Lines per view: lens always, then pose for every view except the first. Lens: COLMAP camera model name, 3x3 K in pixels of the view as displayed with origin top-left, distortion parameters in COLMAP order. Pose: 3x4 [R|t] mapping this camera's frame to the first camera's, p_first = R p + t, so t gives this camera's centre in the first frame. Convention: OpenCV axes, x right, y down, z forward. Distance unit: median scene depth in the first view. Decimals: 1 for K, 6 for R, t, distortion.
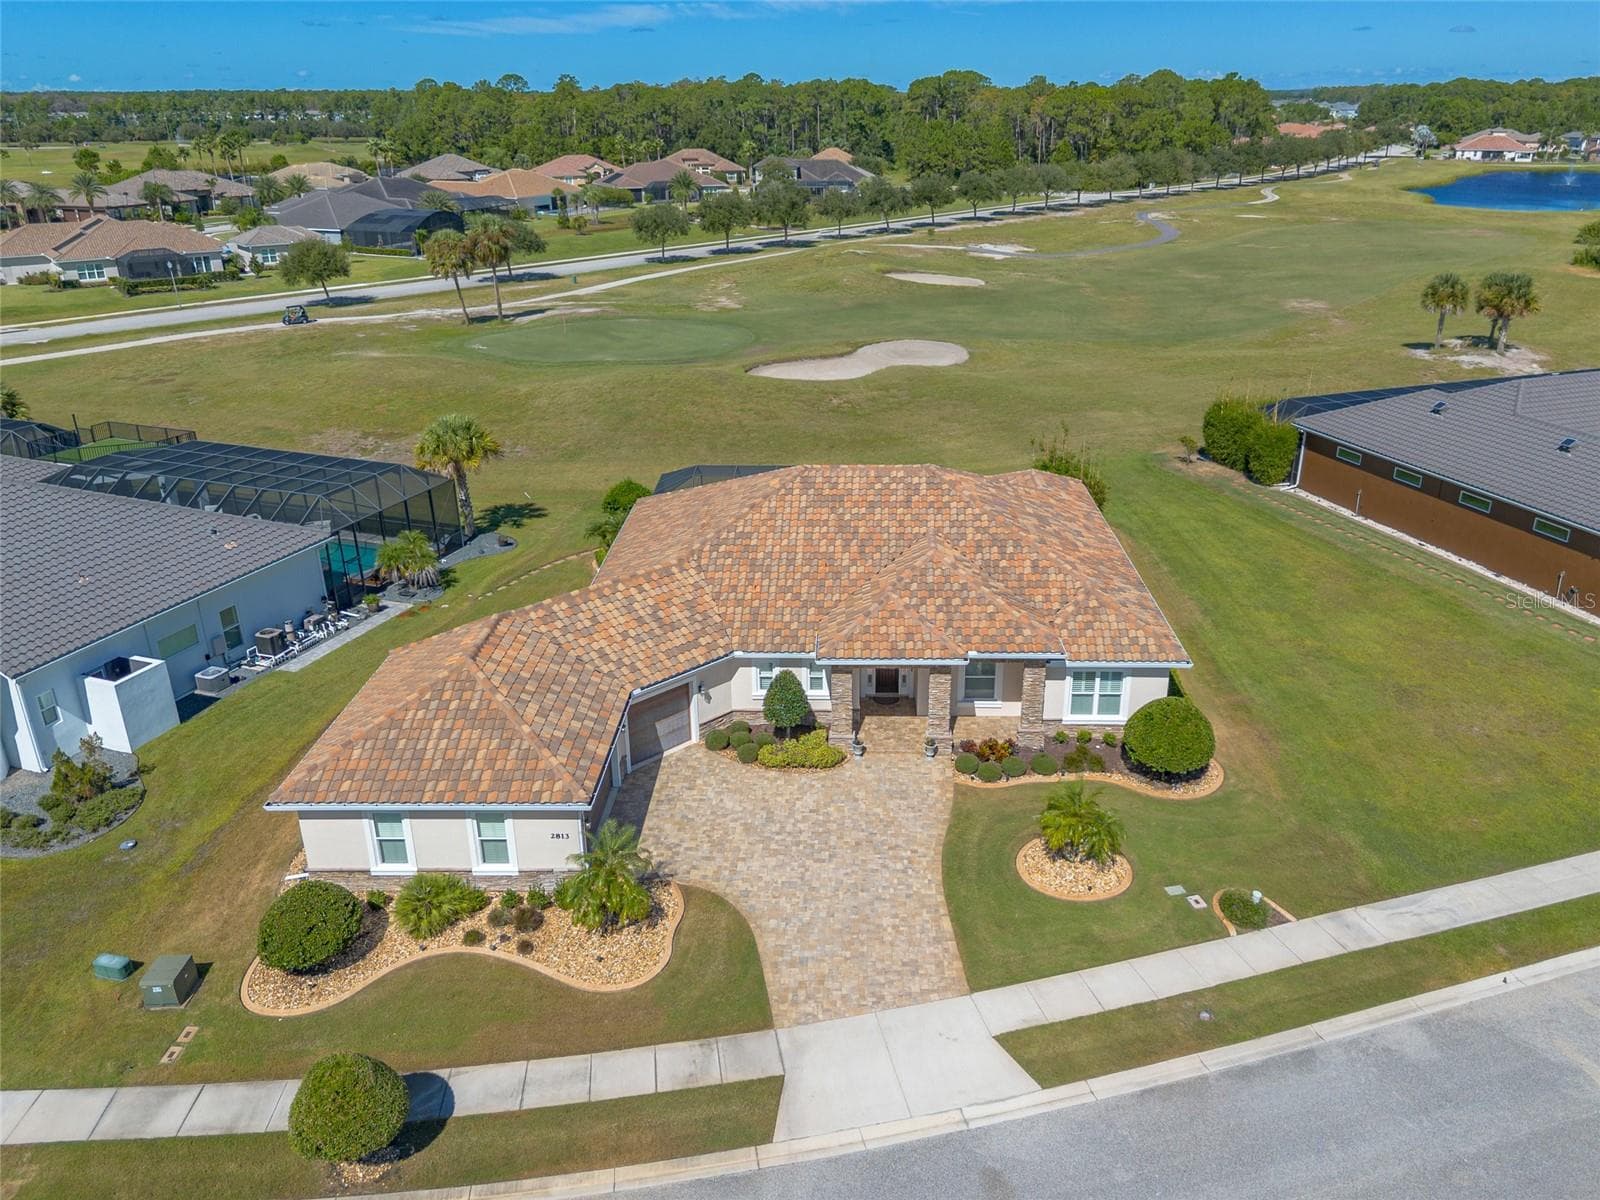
lens RADIAL K [[1201.4, 0, 832.6], [0, 1201.4, 598.9], [0, 0, 1]] dist [0.057474, -0.056147]
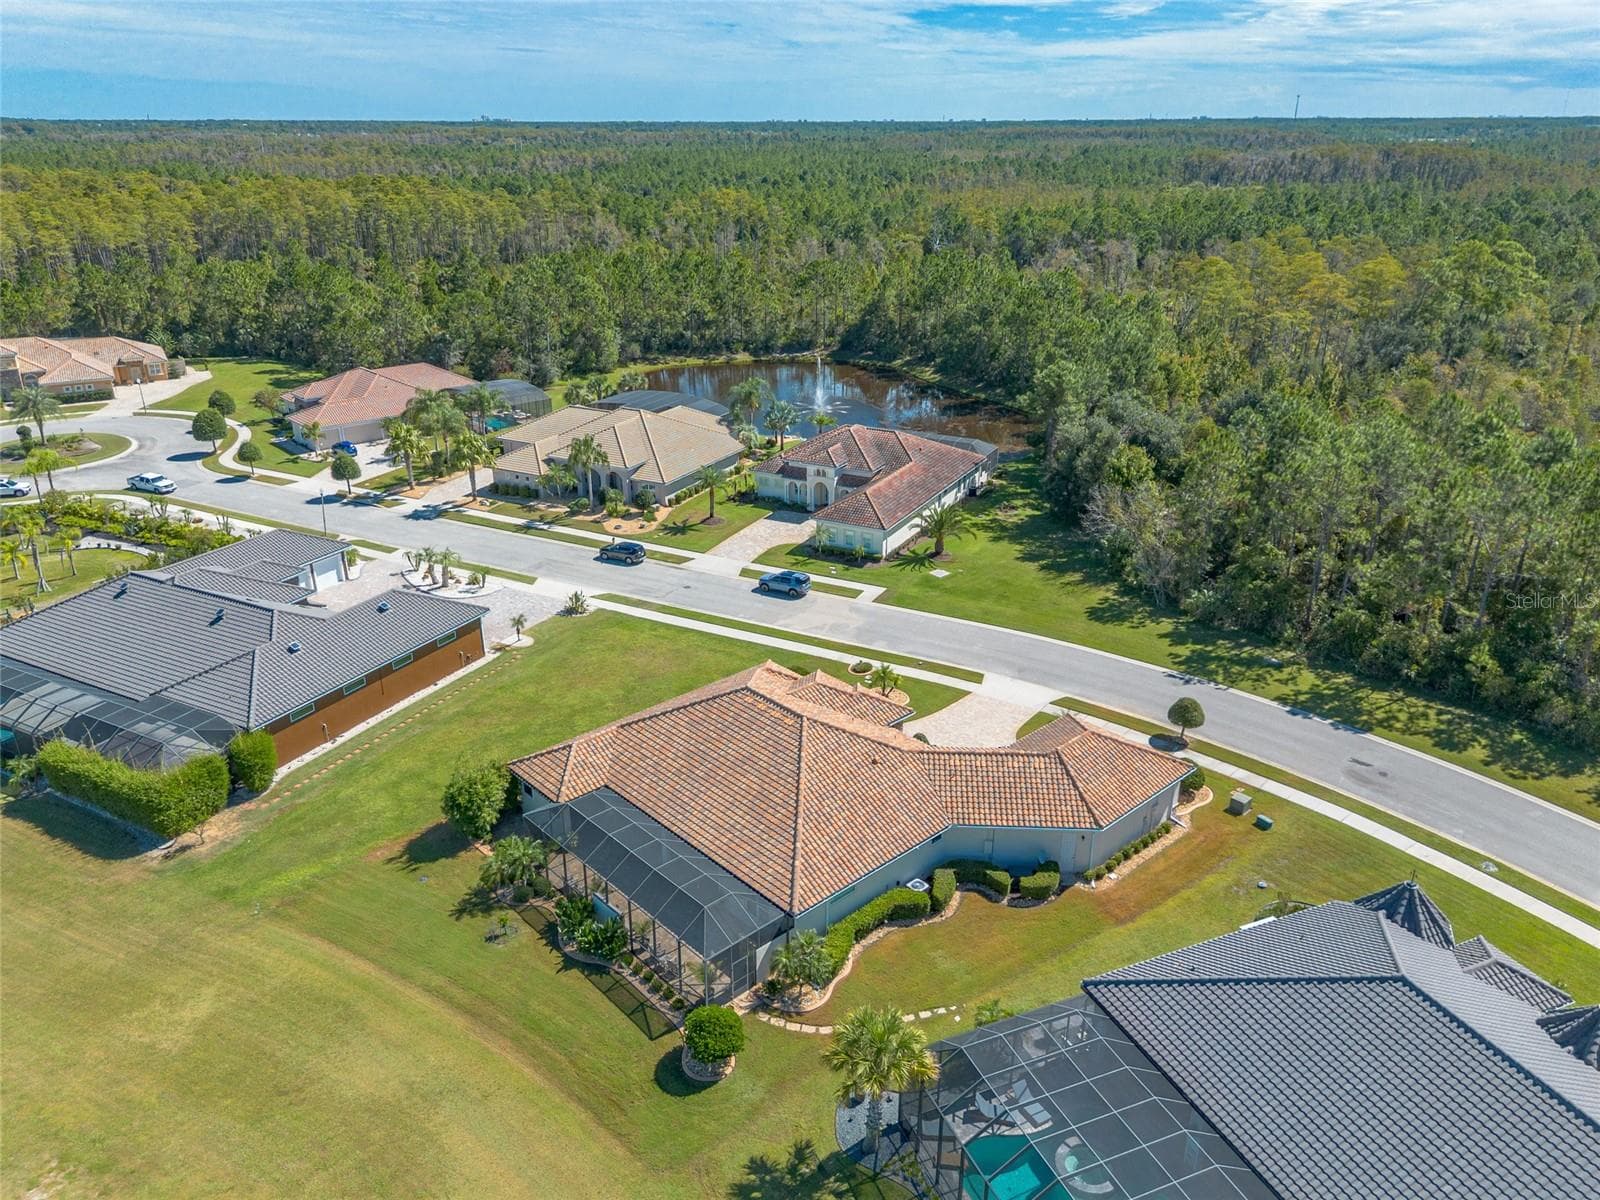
lens RADIAL K [[1135.6, 0, 802.1], [0, 1135.6, 607.7], [0, 0, 1]] dist [0.083935, -0.097003]
pose [[-0.687421, -0.280950, 0.669716, -1.016353], [0.282302, 0.746261, 0.602827, -1.171420], [-0.669147, 0.603458, -0.433683, 1.743516]]
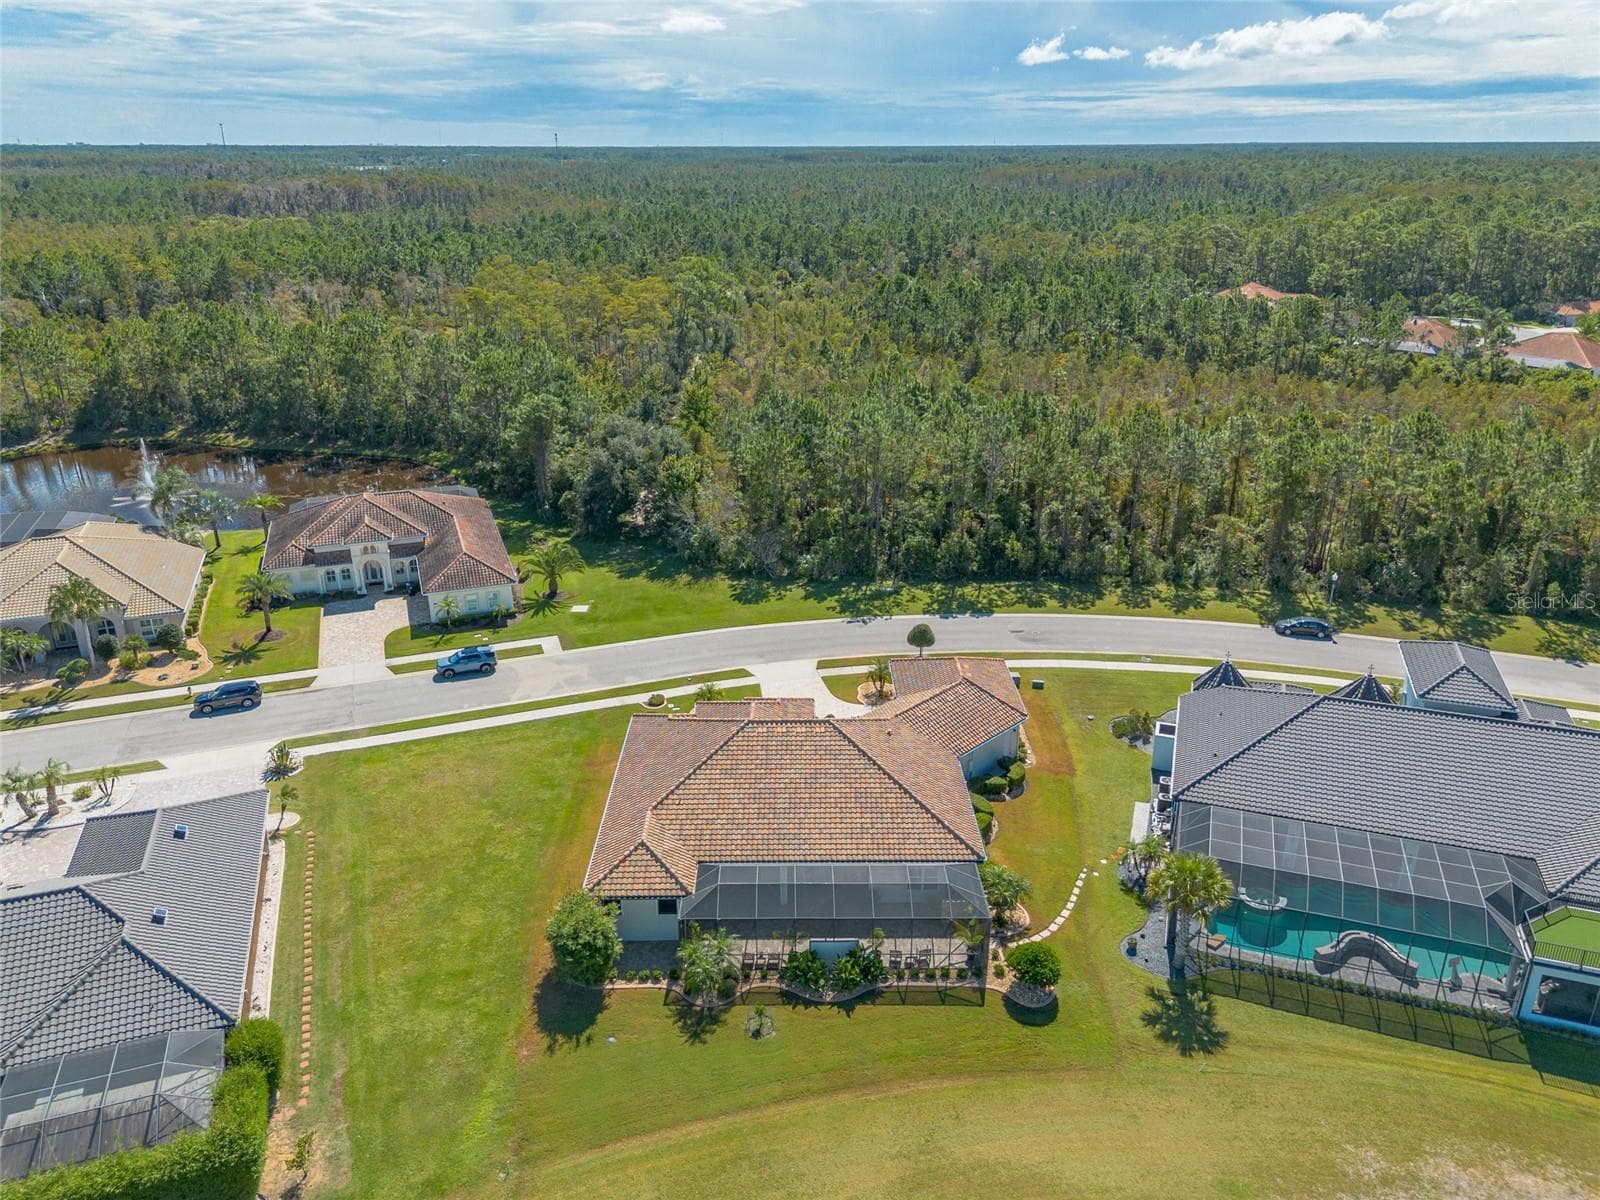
lens RADIAL K [[1135.6, 0, 802.1], [0, 1135.6, 607.7], [0, 0, 1]] dist [0.083935, -0.097003]
pose [[-0.999699, 0.012595, -0.021067, 0.048764], [-0.005816, 0.712298, 0.701853, -1.431343], [0.023845, 0.701764, -0.712010, 2.243168]]
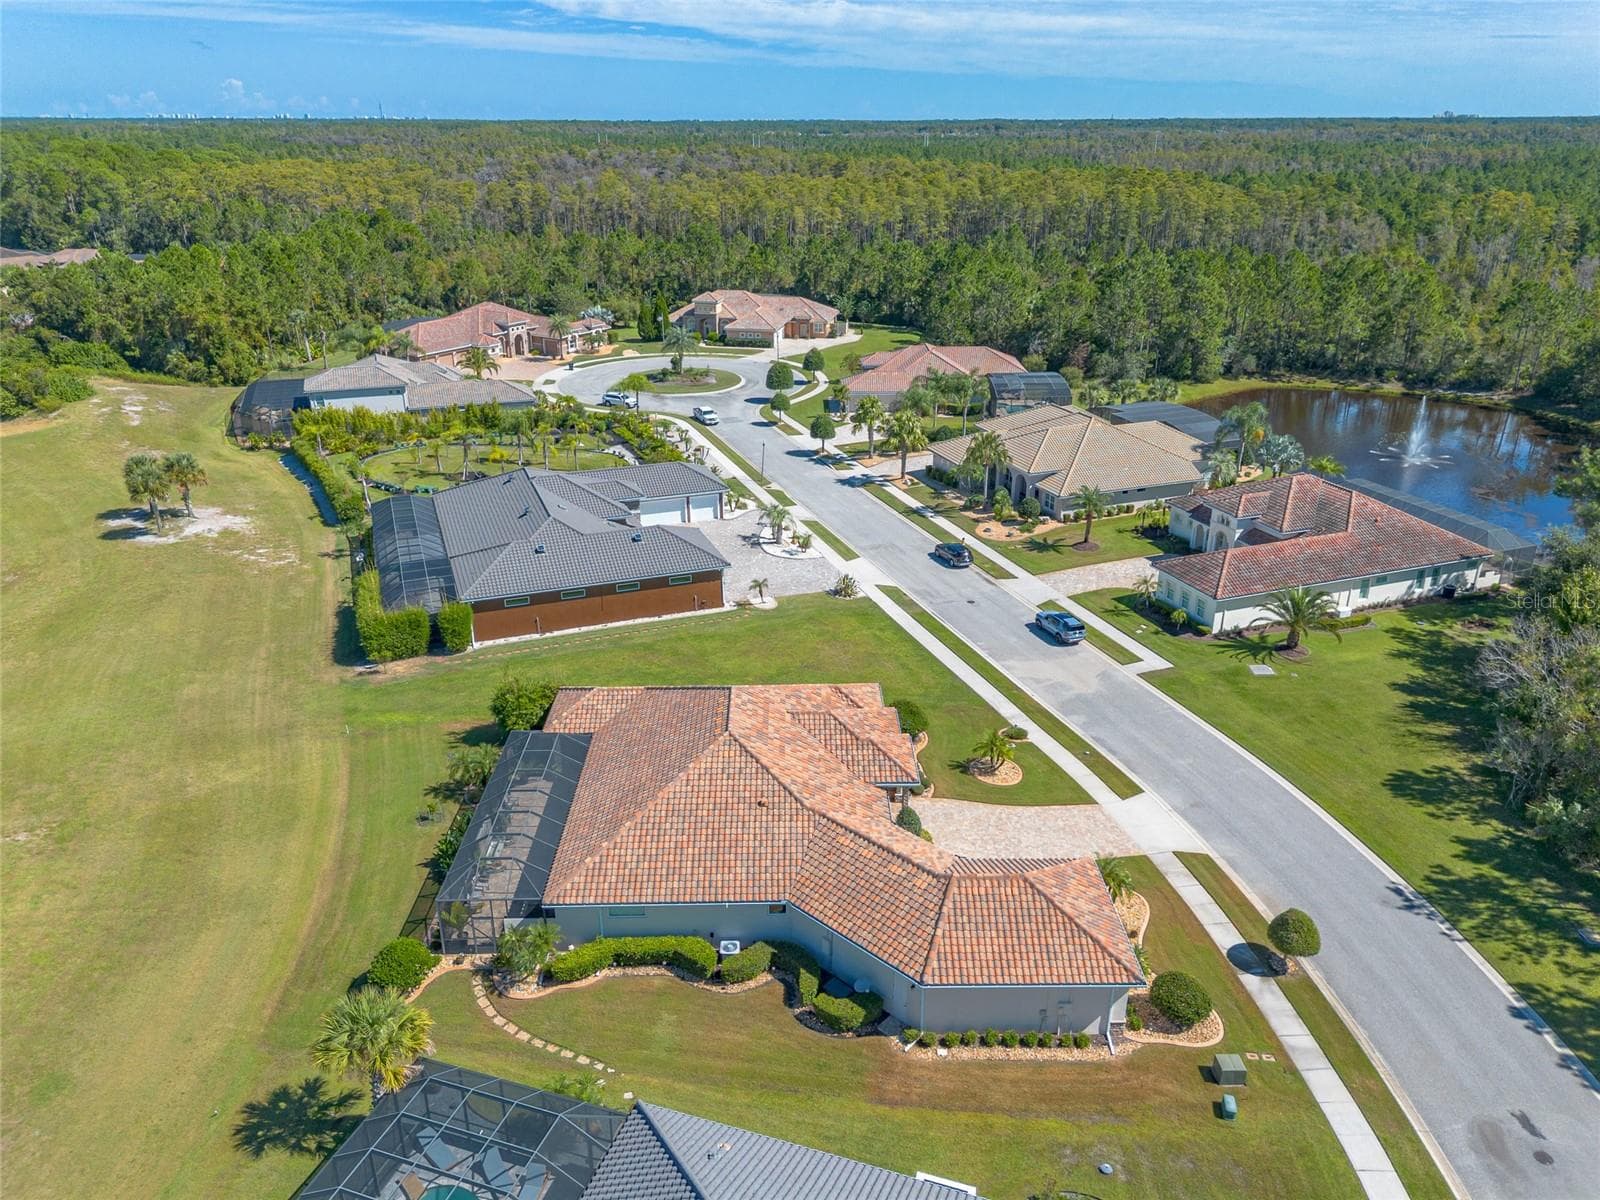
lens RADIAL K [[1135.6, 0, 802.1], [0, 1135.6, 607.7], [0, 0, 1]] dist [0.083935, -0.097003]
pose [[-0.031584, -0.389221, 0.920603, -1.292479], [0.385555, 0.845032, 0.370498, -0.757908], [-0.922144, 0.366645, 0.123377, 0.840405]]
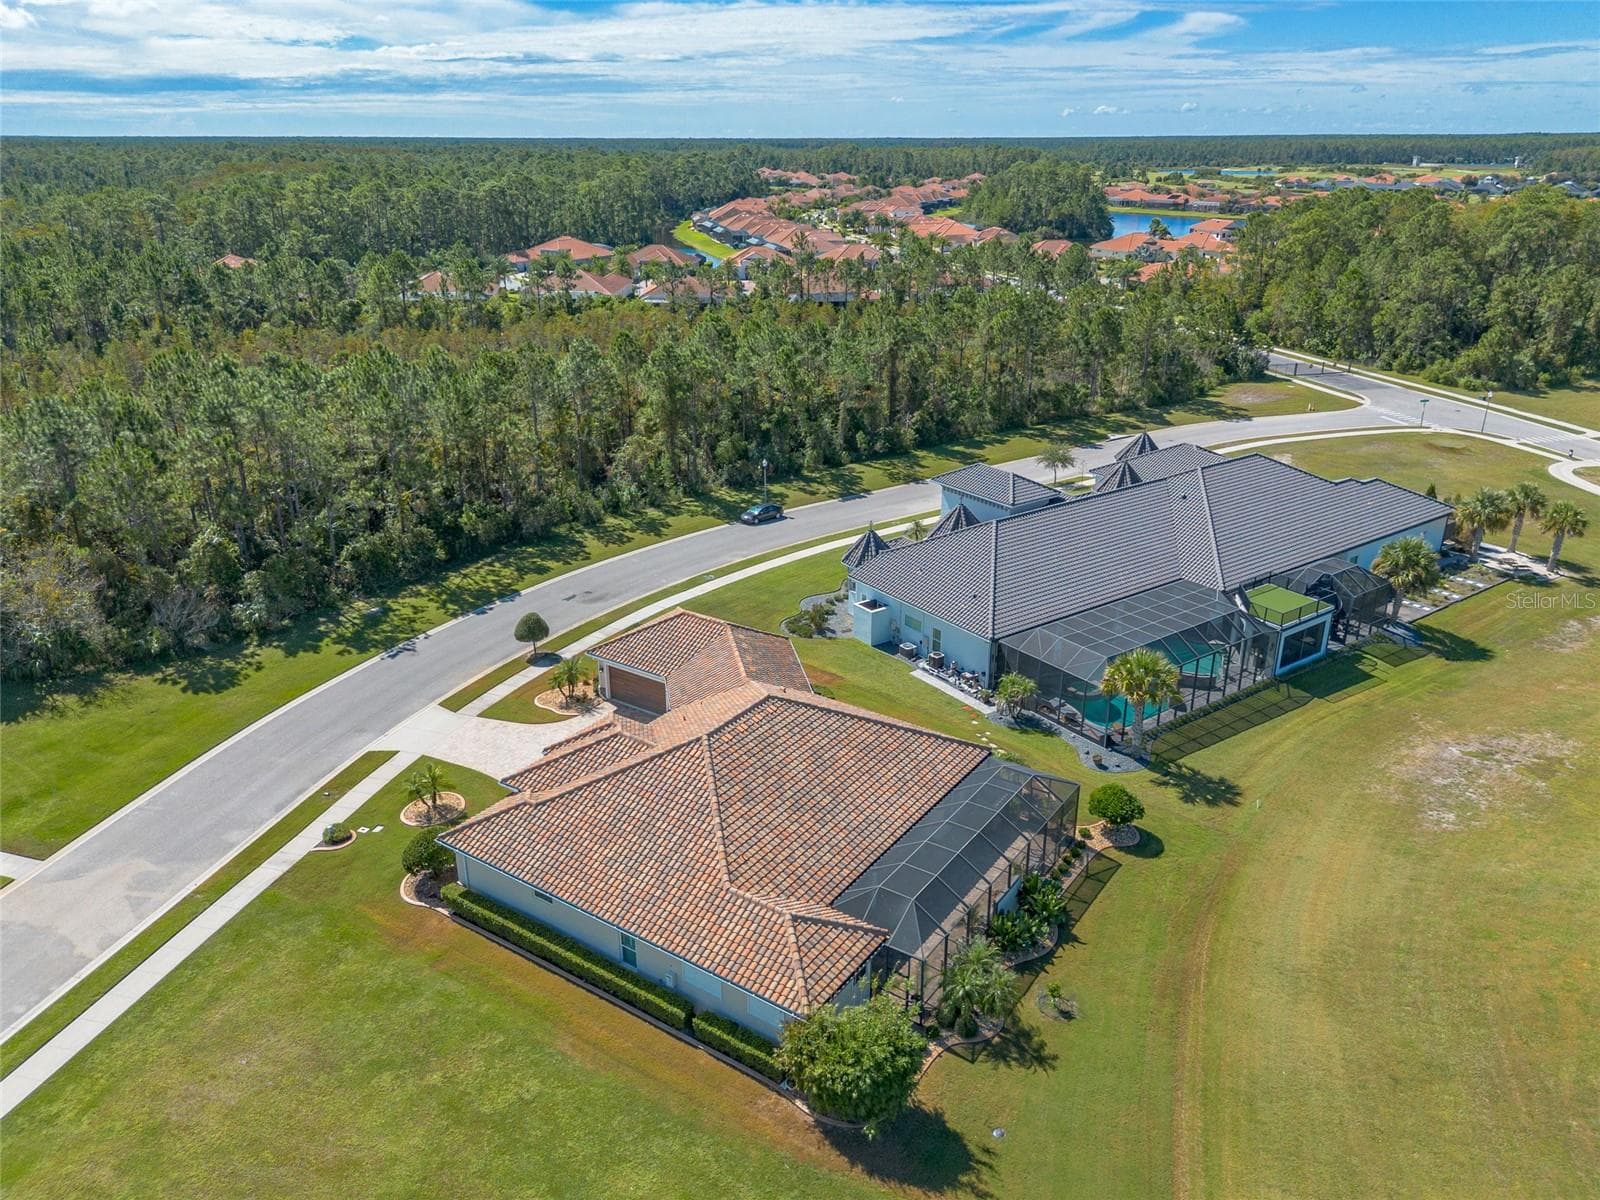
lens RADIAL K [[1135.6, 0, 802.1], [0, 1135.6, 607.7], [0, 0, 1]] dist [0.083935, -0.097003]
pose [[-0.554393, 0.319829, -0.768347, 0.967620], [-0.316403, 0.772895, 0.550020, -0.974524], [0.769765, 0.548035, -0.327293, 1.581656]]
